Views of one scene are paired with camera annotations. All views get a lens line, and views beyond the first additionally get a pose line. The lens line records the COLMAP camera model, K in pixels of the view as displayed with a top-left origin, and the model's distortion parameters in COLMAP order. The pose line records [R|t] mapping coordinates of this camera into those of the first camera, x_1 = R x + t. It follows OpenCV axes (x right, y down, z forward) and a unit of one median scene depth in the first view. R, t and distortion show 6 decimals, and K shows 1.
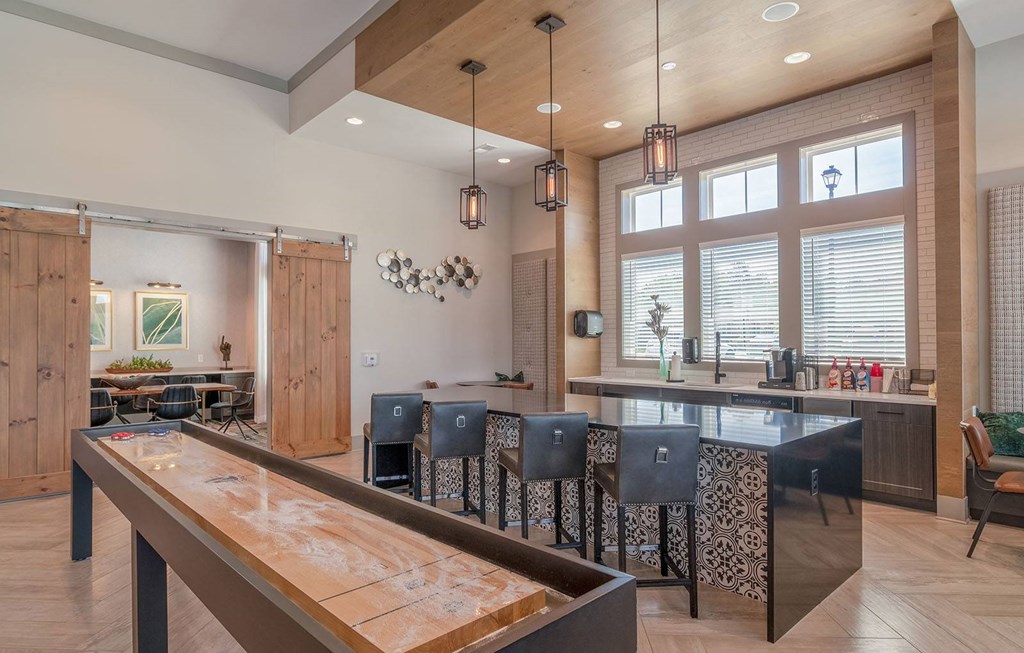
lens RADIAL K [[573.3, 0, 512.0], [0, 573.3, 326.5], [0, 0, 1]] dist [-0.001314, -0.001080]
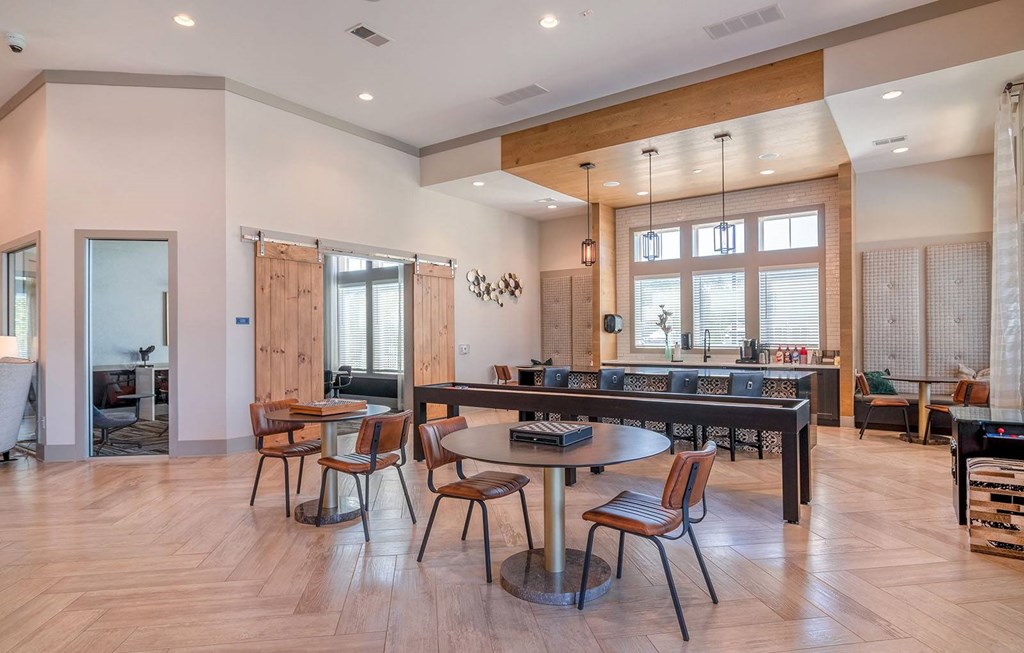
lens RADIAL K [[573.3, 0, 512.0], [0, 573.3, 326.5], [0, 0, 1]] dist [-0.001314, -0.001080]
pose [[0.979629, 0.000299, 0.200815, -0.466144], [-0.001666, 0.999977, 0.006637, -0.007251], [-0.200808, -0.006836, 0.979607, -0.421678]]
